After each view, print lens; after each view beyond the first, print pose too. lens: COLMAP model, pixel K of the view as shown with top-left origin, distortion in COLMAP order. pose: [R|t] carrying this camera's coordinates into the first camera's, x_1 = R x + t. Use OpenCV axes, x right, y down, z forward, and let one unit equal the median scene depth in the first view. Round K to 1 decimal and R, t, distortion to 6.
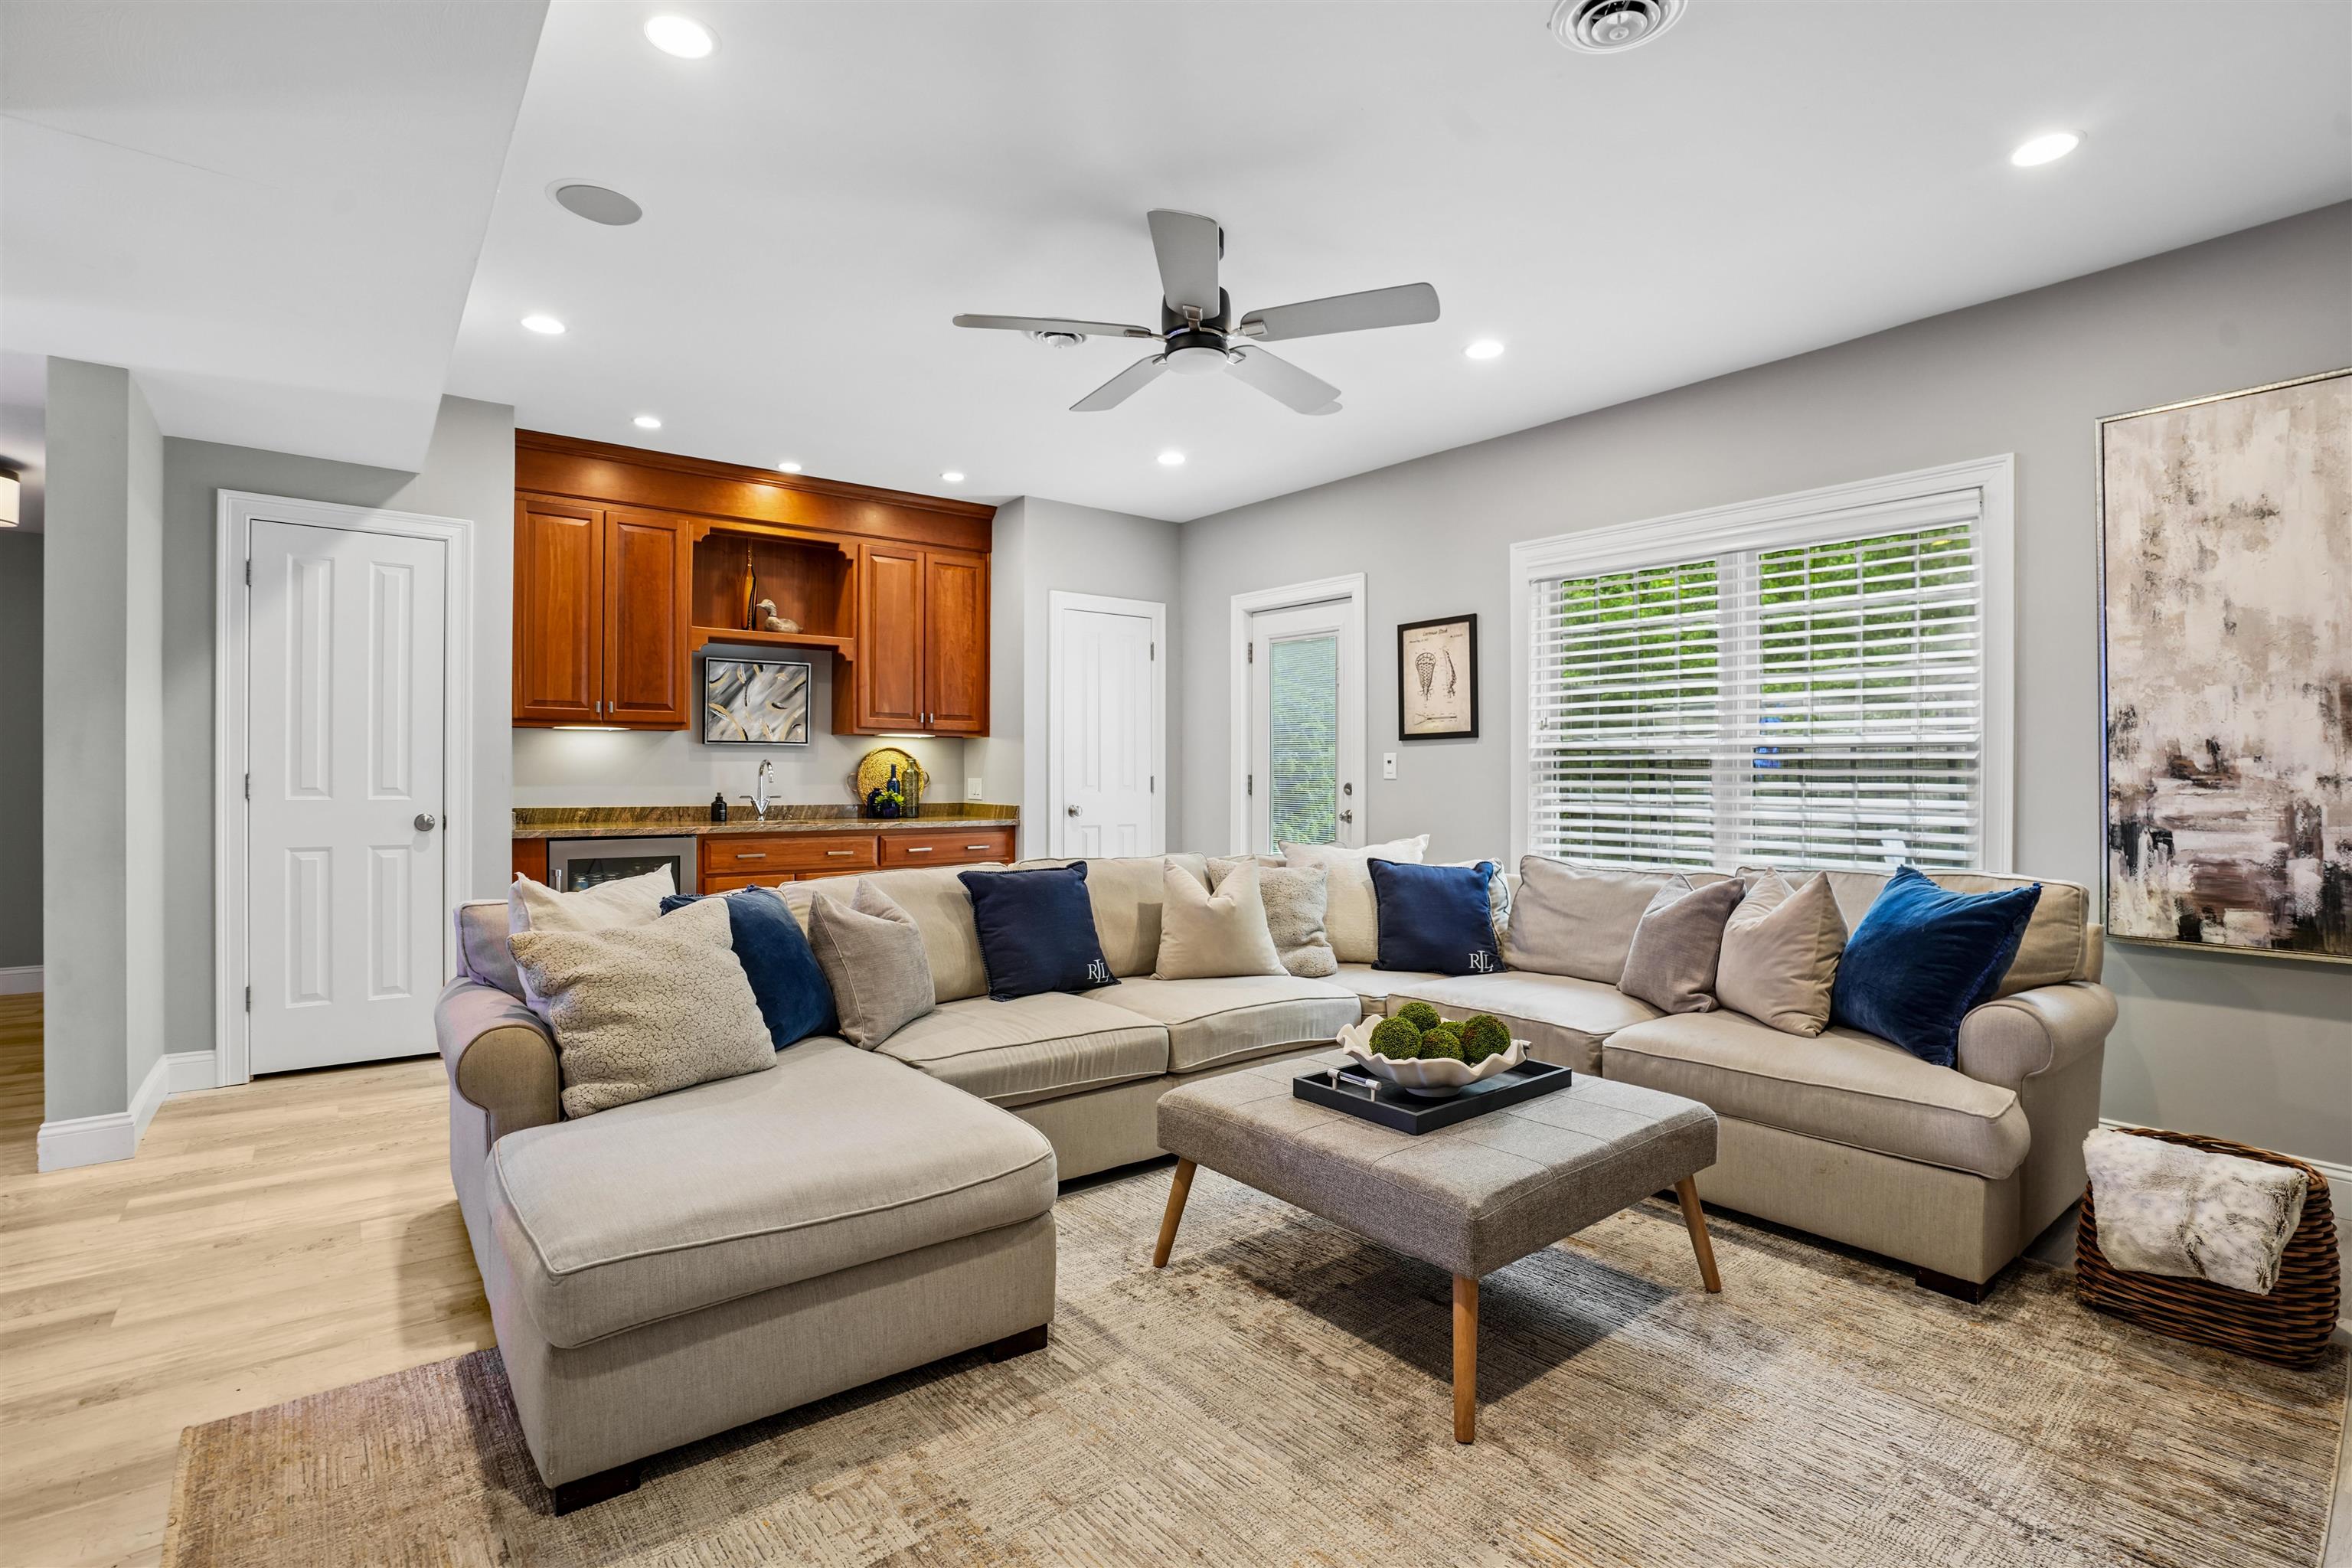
lens RADIAL K [[1112.3, 0, 1163.2], [0, 1112.3, 793.7], [0, 0, 1]] dist [-0.021315, 0.001169]
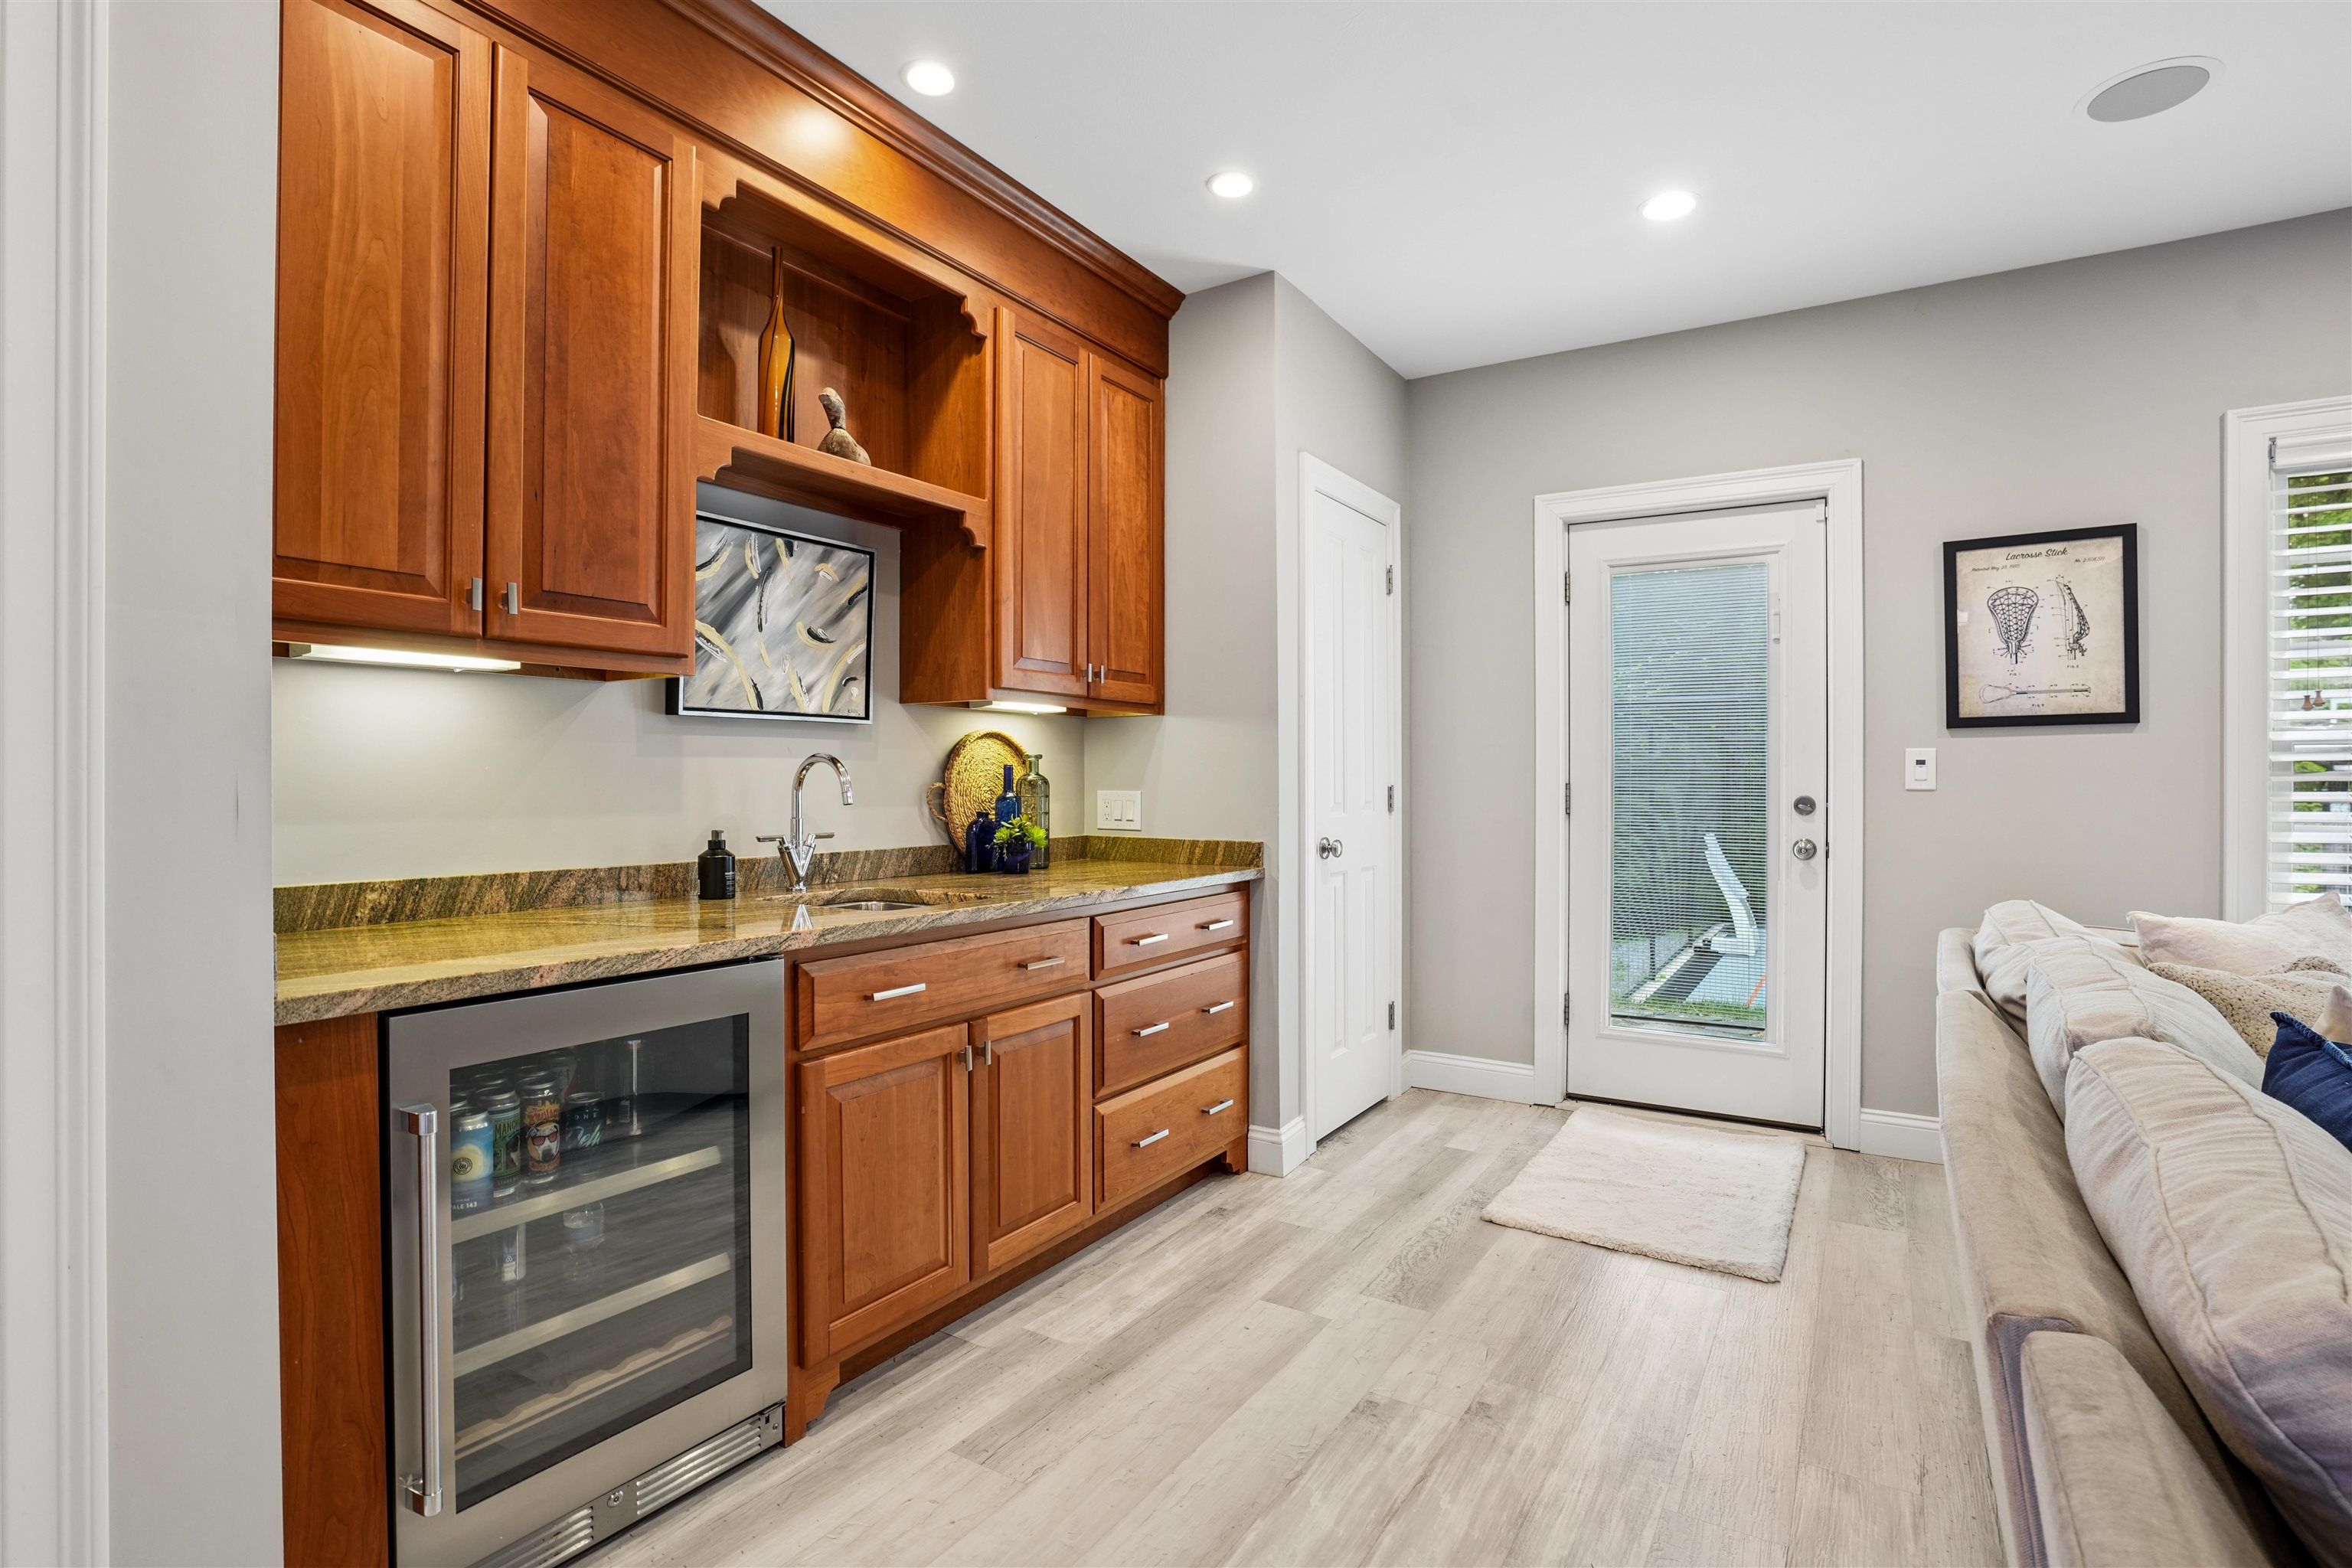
lens RADIAL K [[1112.3, 0, 1163.2], [0, 1112.3, 793.7], [0, 0, 1]] dist [-0.021315, 0.001169]
pose [[0.935267, -0.006904, 0.353876, -0.382145], [0.008427, 0.999961, -0.002763, -0.012011], [-0.353843, 0.005567, 0.935288, 0.532628]]
